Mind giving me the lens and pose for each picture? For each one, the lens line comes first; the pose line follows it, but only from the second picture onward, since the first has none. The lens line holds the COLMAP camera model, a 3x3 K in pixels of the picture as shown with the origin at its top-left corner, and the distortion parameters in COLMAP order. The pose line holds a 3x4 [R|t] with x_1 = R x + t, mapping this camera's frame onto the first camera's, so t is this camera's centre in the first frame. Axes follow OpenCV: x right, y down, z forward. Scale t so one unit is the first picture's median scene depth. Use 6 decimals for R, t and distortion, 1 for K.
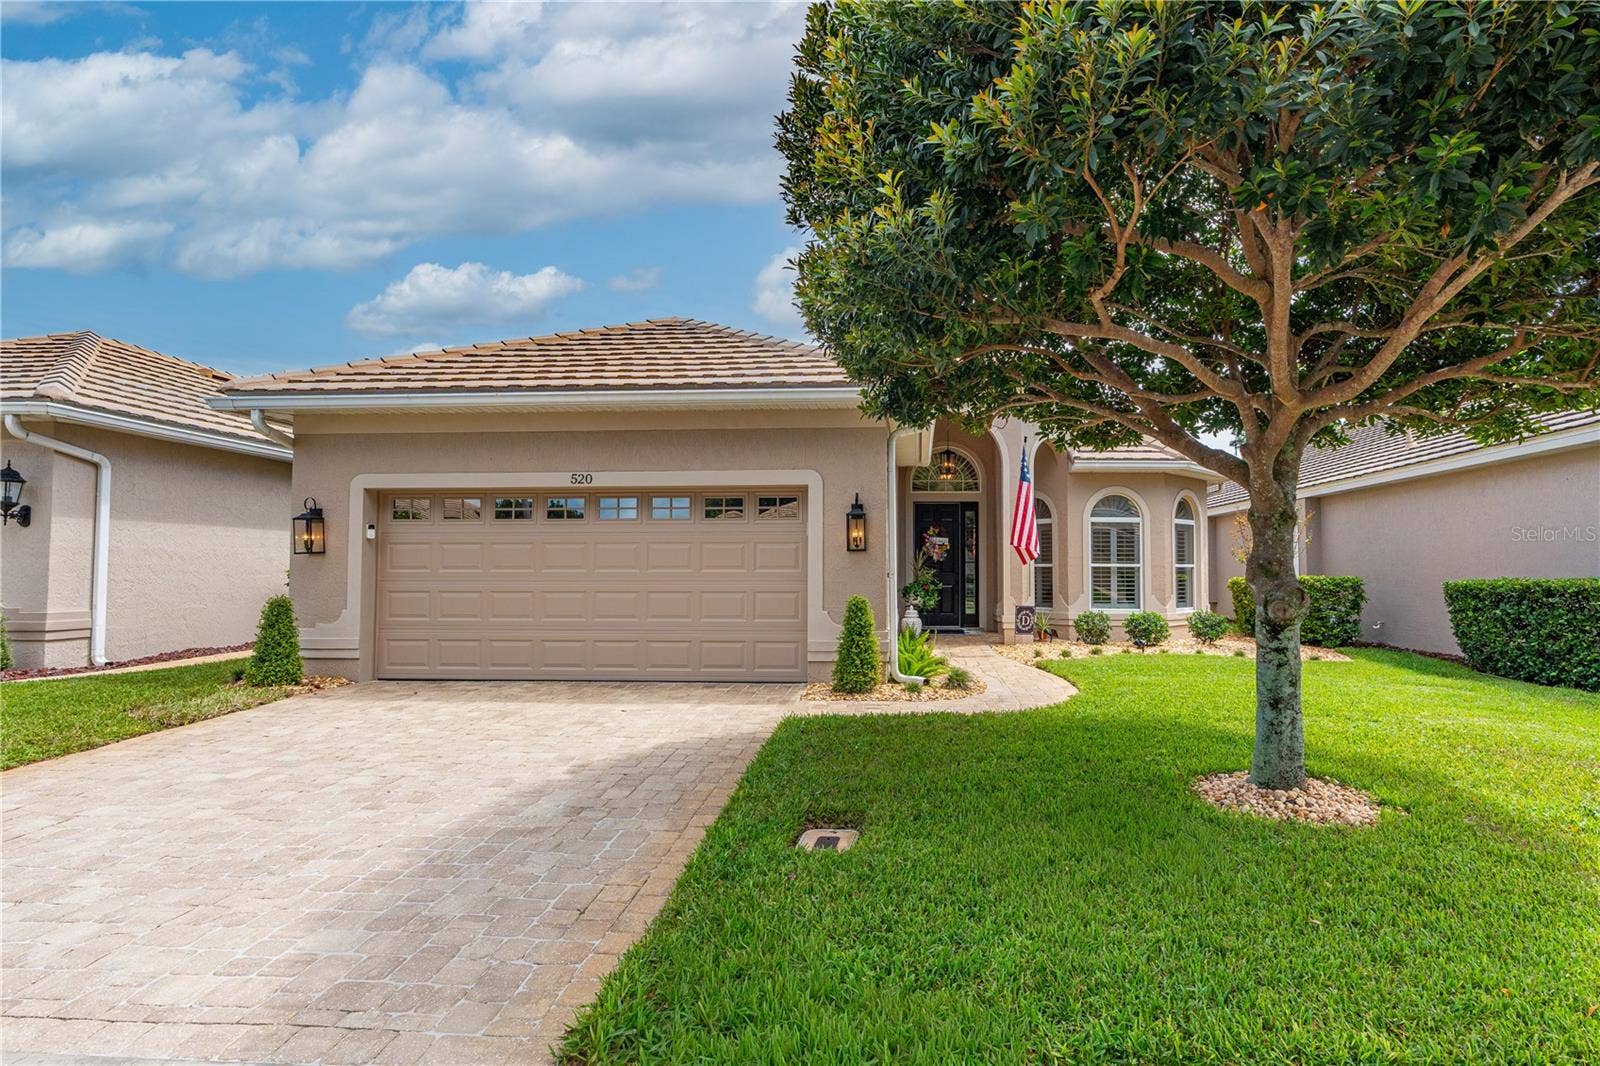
lens RADIAL K [[748.8, 0, 800.0], [0, 748.8, 533.0], [0, 0, 1]] dist [-0.000878, 0.000332]
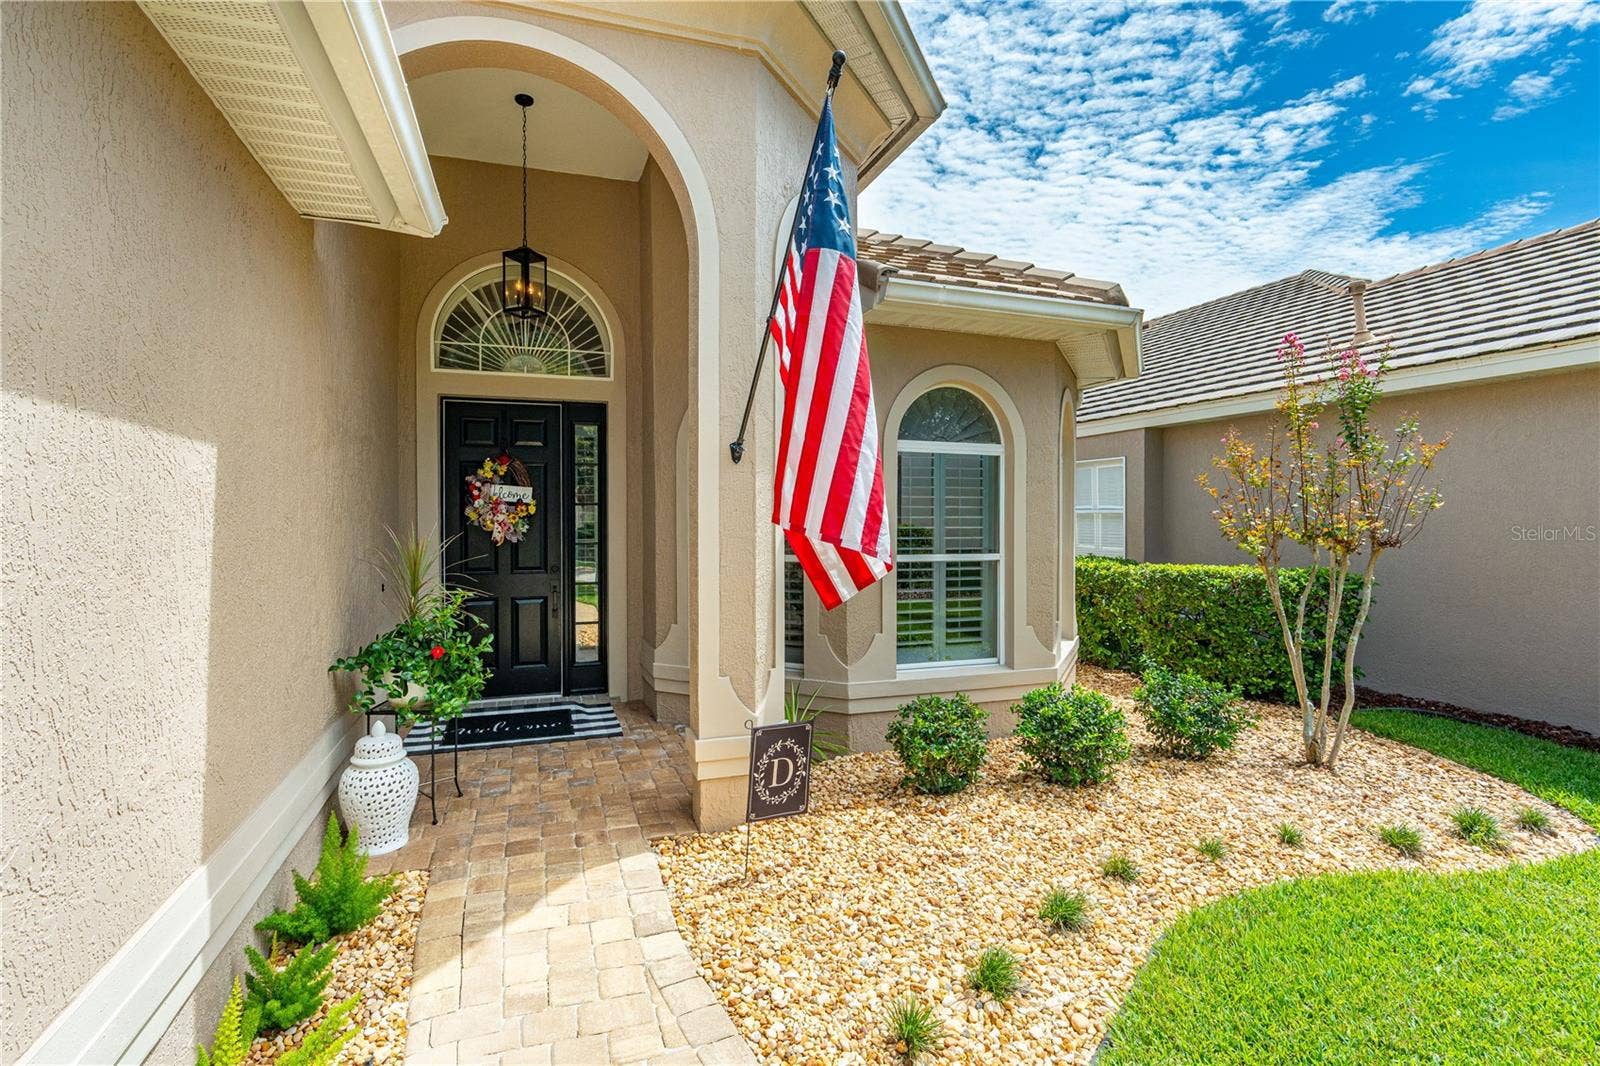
lens RADIAL K [[748.8, 0, 800.0], [0, 748.8, 533.0], [0, 0, 1]] dist [-0.000878, 0.000332]
pose [[0.875576, -0.016314, 0.482806, 0.153181], [-0.015298, 0.997992, 0.061466, 0.005193], [-0.482839, -0.061204, 0.873568, 0.680589]]
